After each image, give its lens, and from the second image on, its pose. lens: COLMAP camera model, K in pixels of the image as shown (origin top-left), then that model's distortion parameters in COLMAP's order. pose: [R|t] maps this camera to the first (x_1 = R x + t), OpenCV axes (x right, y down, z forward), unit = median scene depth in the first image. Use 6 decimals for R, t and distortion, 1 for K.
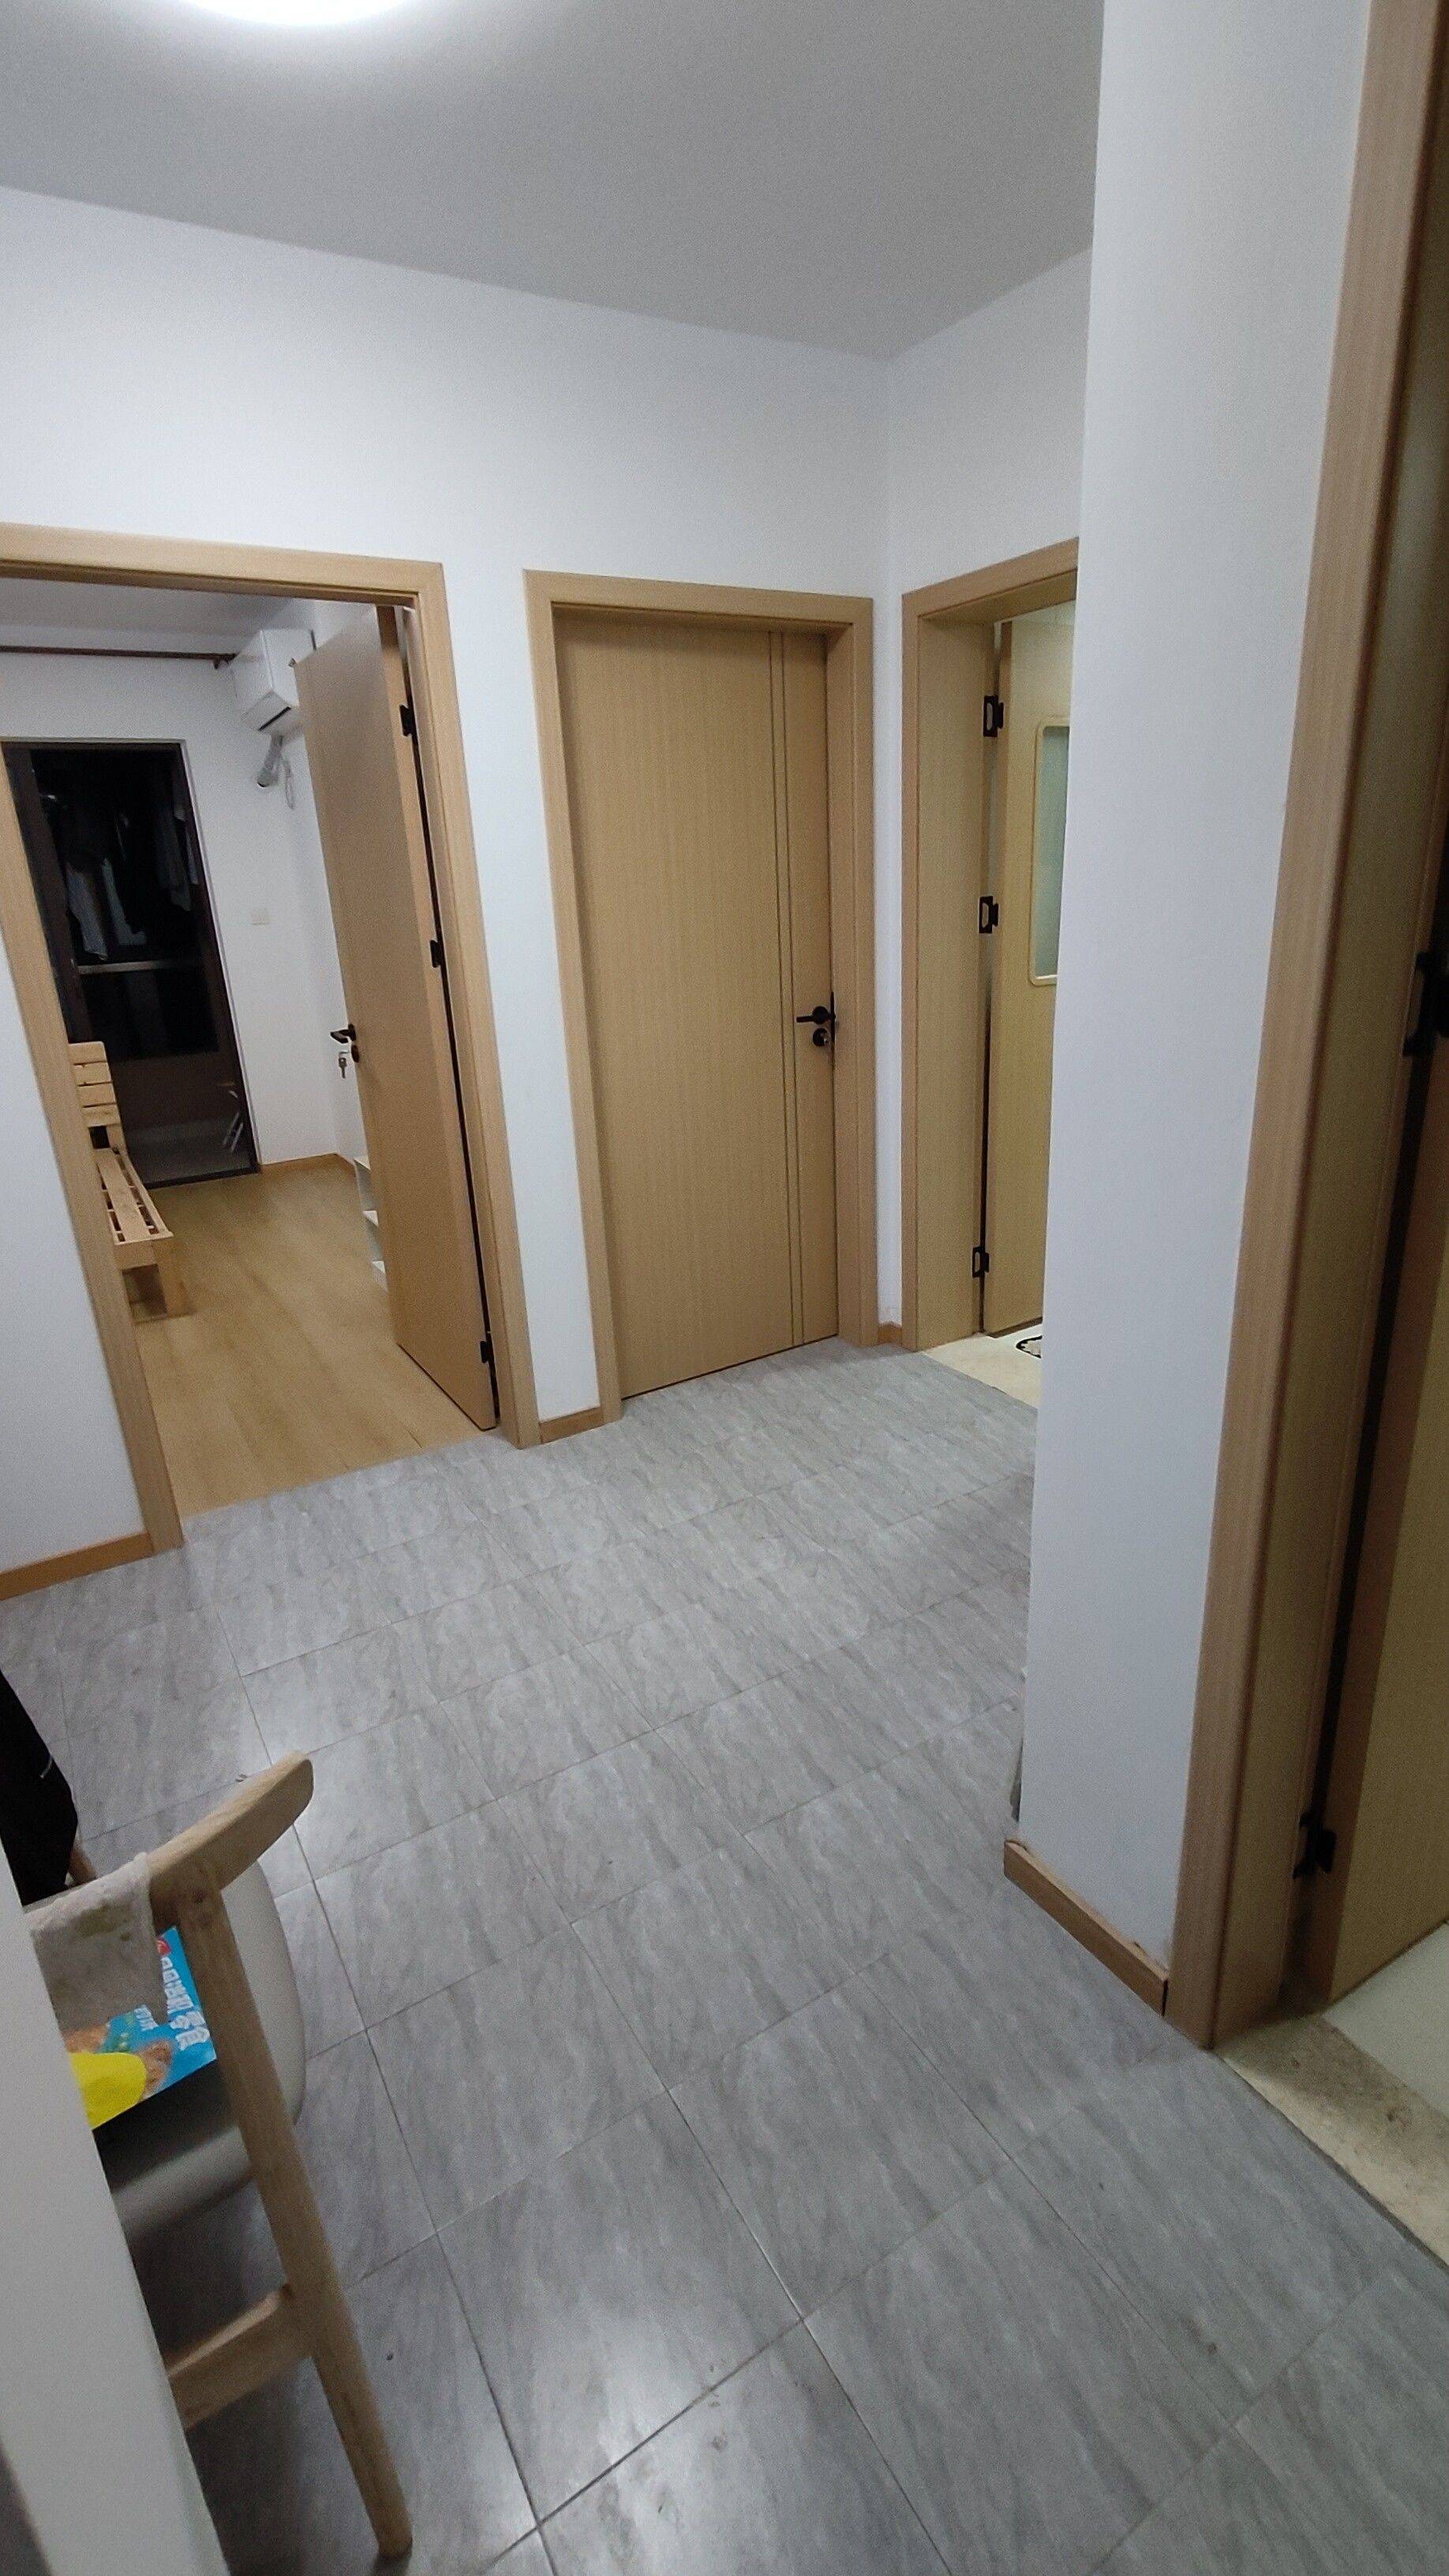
lens RADIAL K [[1183.9, 0, 734.4], [0, 1183.9, 1280.7], [0, 0, 1]] dist [0.001234, -0.000135]
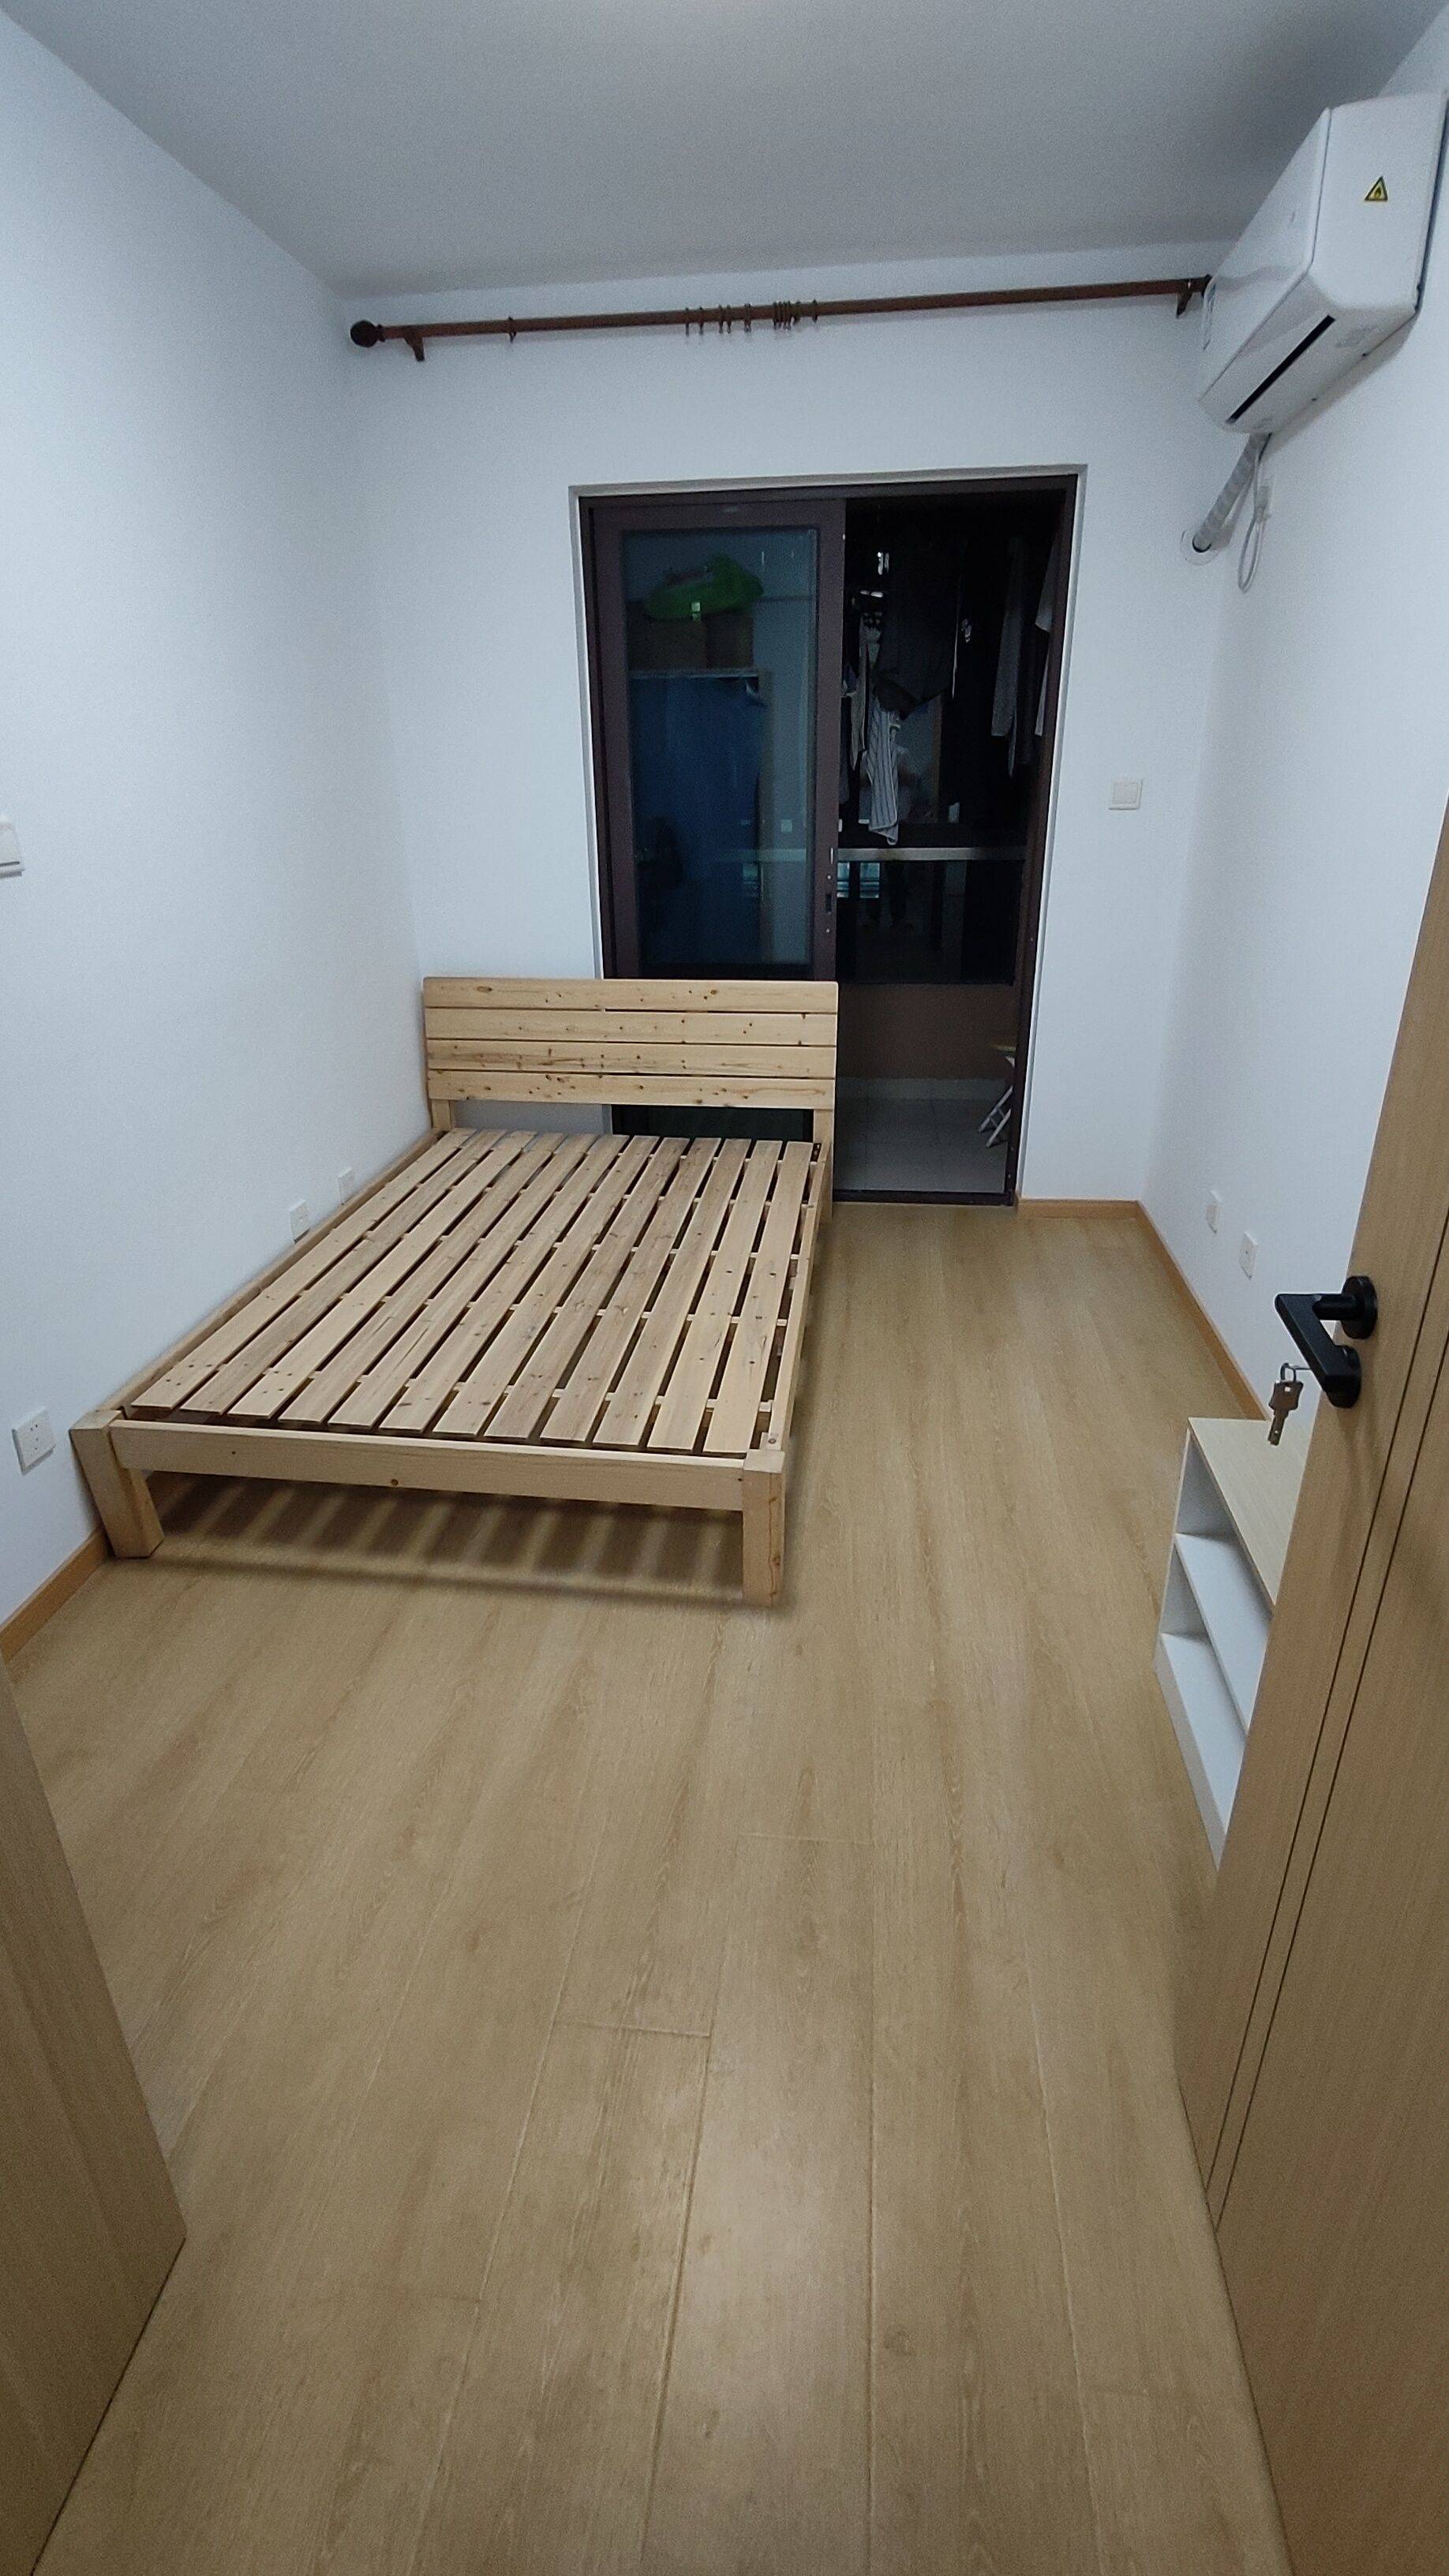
lens RADIAL K [[1183.9, 0, 728.0], [0, 1183.9, 1284.4], [0, 0, 1]] dist [0.001234, -0.000135]
pose [[0.788969, 0.280513, -0.546663, -0.179164], [-0.221331, 0.959725, 0.173036, -0.142069], [0.573185, -0.015526, 0.819279, 0.430369]]
